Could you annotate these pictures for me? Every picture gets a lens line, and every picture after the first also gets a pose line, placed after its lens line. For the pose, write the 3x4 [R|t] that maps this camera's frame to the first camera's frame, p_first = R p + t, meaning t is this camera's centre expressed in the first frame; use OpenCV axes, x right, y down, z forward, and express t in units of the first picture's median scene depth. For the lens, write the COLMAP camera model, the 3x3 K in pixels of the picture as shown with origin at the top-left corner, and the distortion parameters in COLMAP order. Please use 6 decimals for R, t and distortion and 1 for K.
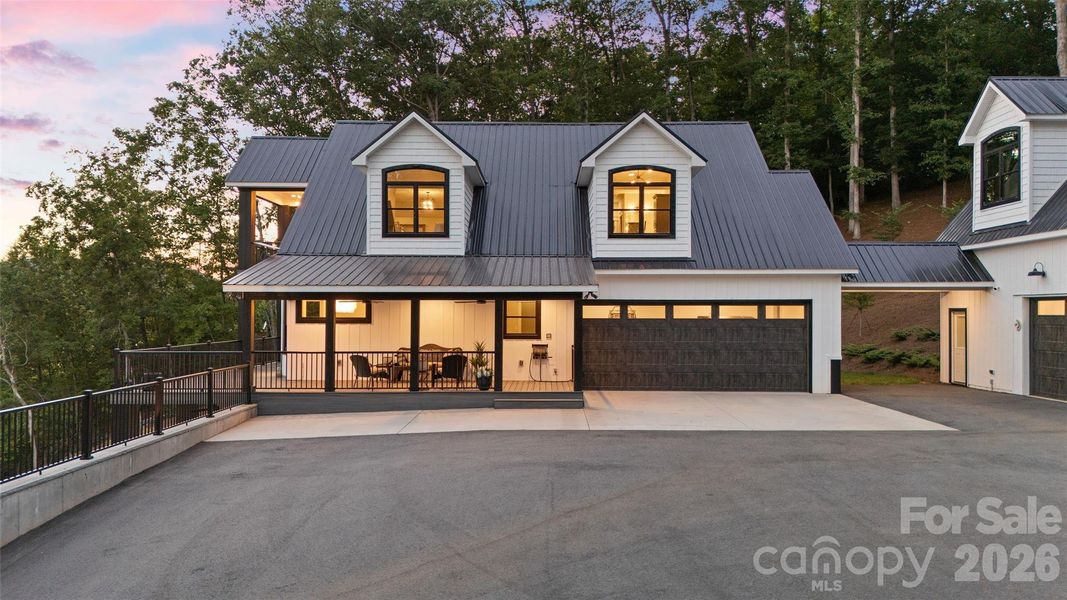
lens RADIAL K [[779.7, 0, 532.1], [0, 779.7, 305.2], [0, 0, 1]] dist [0.098027, -0.100372]
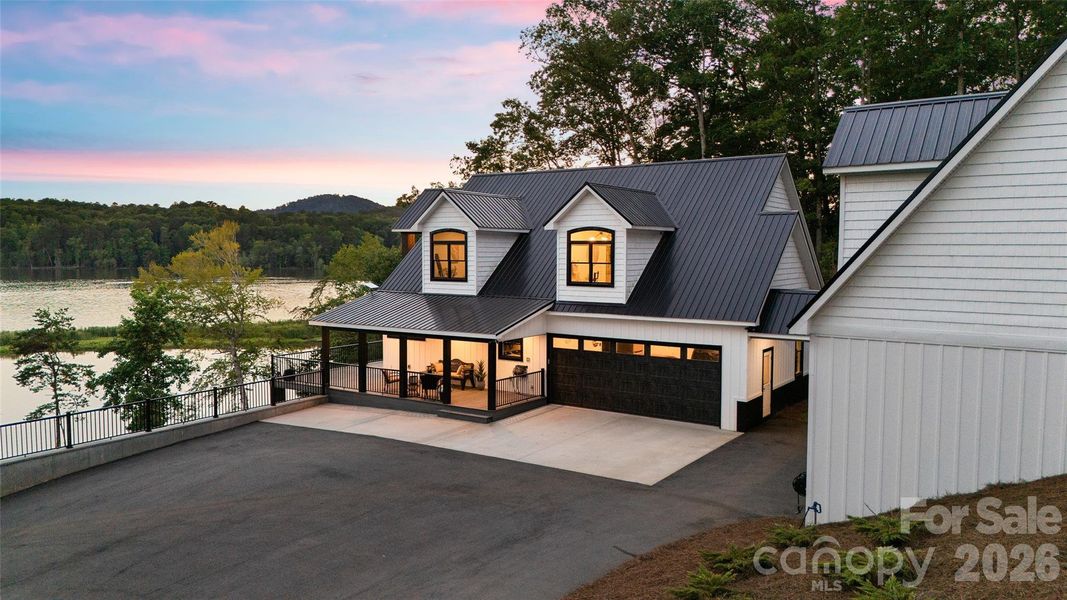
lens RADIAL K [[779.7, 0, 532.1], [0, 779.7, 305.2], [0, 0, 1]] dist [0.098027, -0.100372]
pose [[0.829100, 0.040987, -0.557596, 0.746837], [0.007010, 0.996469, 0.083670, -0.159269], [0.559057, -0.073280, 0.825885, -0.063028]]
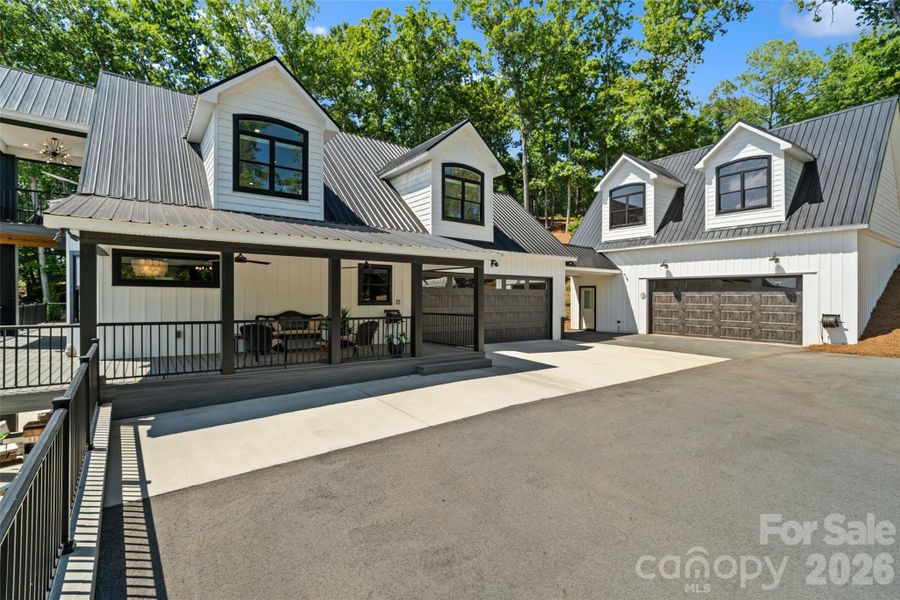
lens RADIAL K [[427.0, 0, 448.4], [0, 427.0, 293.6], [0, 0, 1]] dist [0.000169, 0.000648]
pose [[0.803927, 0.010176, 0.594641, -0.280646], [-0.009187, 0.999947, -0.004691, 0.029236], [-0.594657, -0.001692, 0.803978, 0.467690]]
